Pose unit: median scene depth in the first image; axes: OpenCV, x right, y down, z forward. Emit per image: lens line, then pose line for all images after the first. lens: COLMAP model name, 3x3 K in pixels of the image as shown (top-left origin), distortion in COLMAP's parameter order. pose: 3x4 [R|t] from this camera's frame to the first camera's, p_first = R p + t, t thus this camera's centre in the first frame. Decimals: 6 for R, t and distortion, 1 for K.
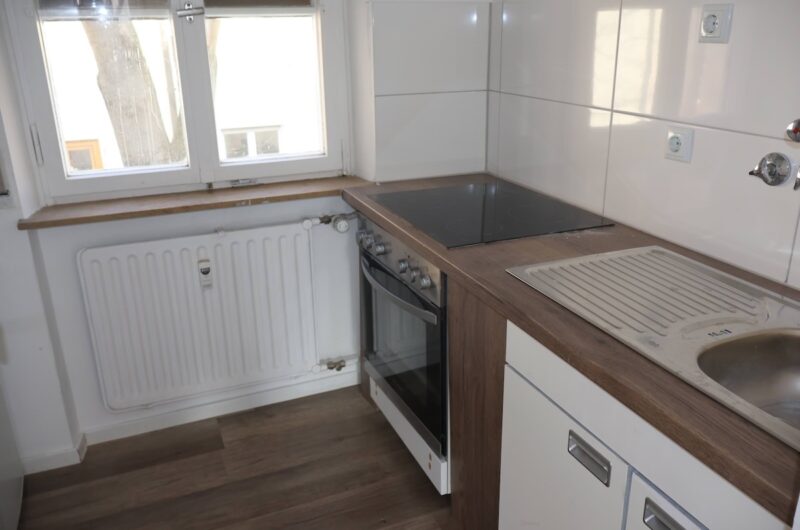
lens RADIAL K [[670.3, 0, 400.1], [0, 670.3, 263.6], [0, 0, 1]] dist [-0.004142, -0.002279]
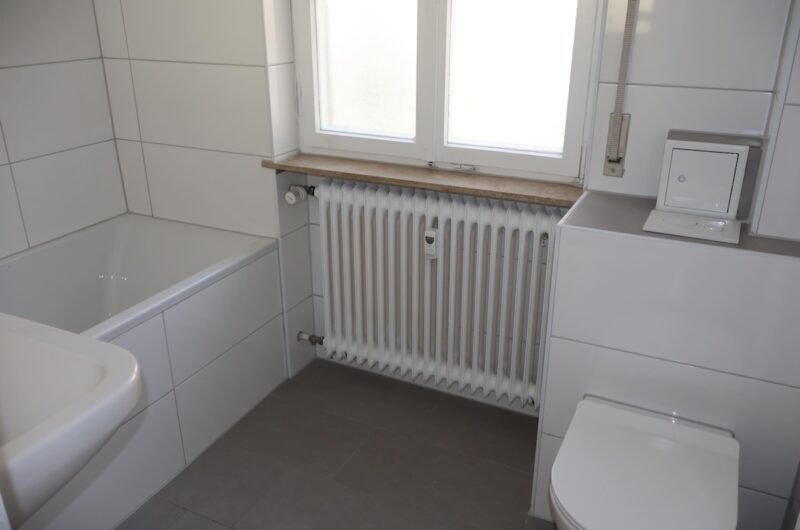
lens RADIAL K [[670.3, 0, 401.1], [0, 670.3, 267.8], [0, 0, 1]] dist [-0.004142, -0.002279]
pose [[0.649075, 0.290114, -0.703232, 0.373930], [-0.280582, 0.950547, 0.133168, -0.084236], [0.707089, 0.110879, 0.698377, 0.293317]]
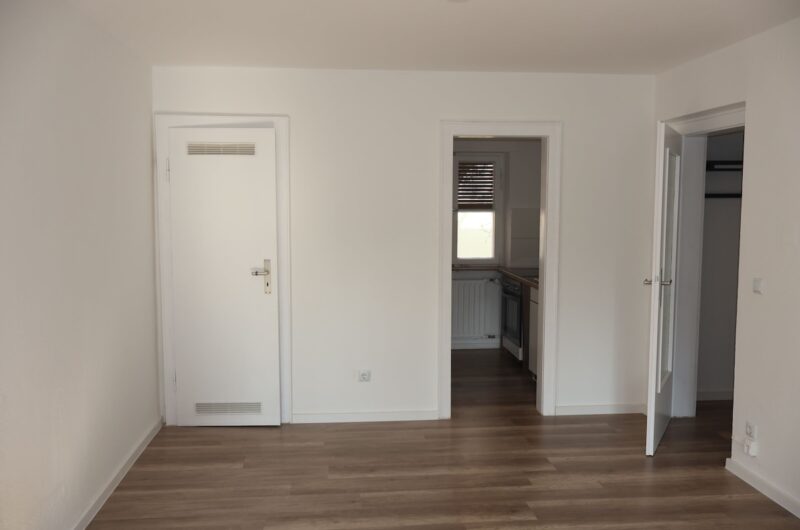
lens RADIAL K [[670.3, 0, 399.6], [0, 670.3, 264.3], [0, 0, 1]] dist [-0.004142, -0.002279]
pose [[0.951305, 0.037192, -0.306000, 0.392813], [-0.120186, 0.958884, -0.257094, 0.659696], [0.283856, 0.281352, 0.916661, -1.759686]]
